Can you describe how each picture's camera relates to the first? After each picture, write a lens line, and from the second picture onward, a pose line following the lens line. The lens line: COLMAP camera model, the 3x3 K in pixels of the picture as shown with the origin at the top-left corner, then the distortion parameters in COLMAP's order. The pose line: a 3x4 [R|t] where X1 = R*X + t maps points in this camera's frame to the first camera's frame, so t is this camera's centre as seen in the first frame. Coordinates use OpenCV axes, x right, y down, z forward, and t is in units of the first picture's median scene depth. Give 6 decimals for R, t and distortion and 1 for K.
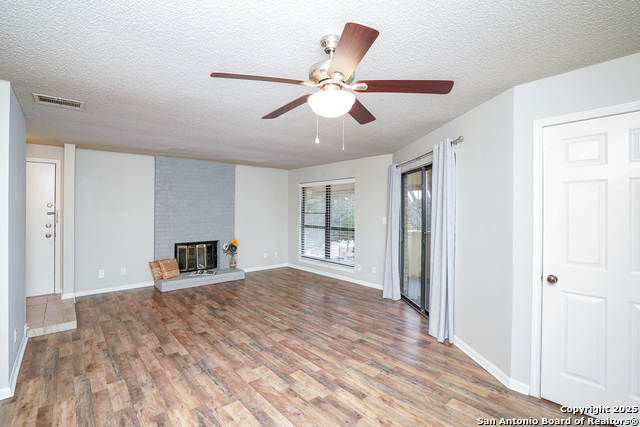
lens RADIAL K [[294.9, 0, 320.1], [0, 294.9, 208.2], [0, 0, 1]] dist [-0.062743, 0.022887]
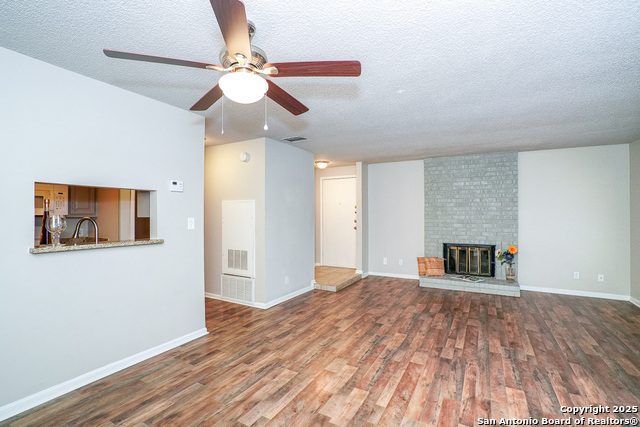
lens RADIAL K [[293.1, 0, 322.4], [0, 293.1, 215.2], [0, 0, 1]] dist [-0.054718, 0.018802]
pose [[0.328980, 0.000816, -0.944337, 0.451893], [0.003820, 0.999990, 0.002195, 0.031243], [0.944329, -0.004330, 0.328974, 0.406455]]
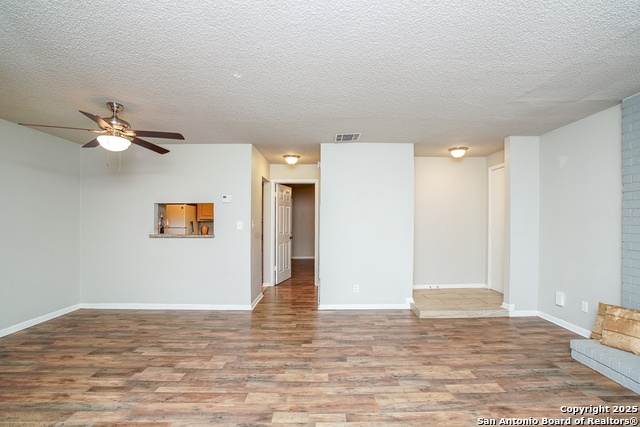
lens RADIAL K [[297.7, 0, 326.6], [0, 297.7, 225.5], [0, 0, 1]] dist [-0.061511, 0.023703]
pose [[-0.652161, 0.013396, -0.757962, 0.210028], [0.005009, 0.999898, 0.013361, 0.041990], [0.758064, 0.004917, -0.652162, 1.311150]]
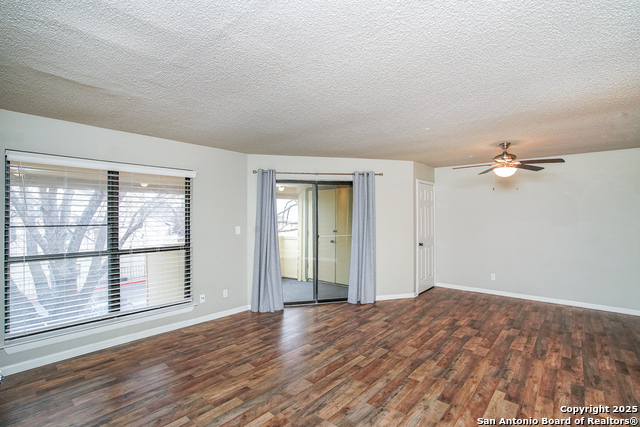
lens RADIAL K [[300.8, 0, 319.8], [0, 300.8, 217.4], [0, 0, 1]] dist [-0.062304, 0.023721]
pose [[-0.126269, -0.004676, 0.991985, -0.916207], [-0.002896, 0.999986, 0.004345, 0.001338], [-0.991992, -0.002325, -0.126281, 1.205477]]
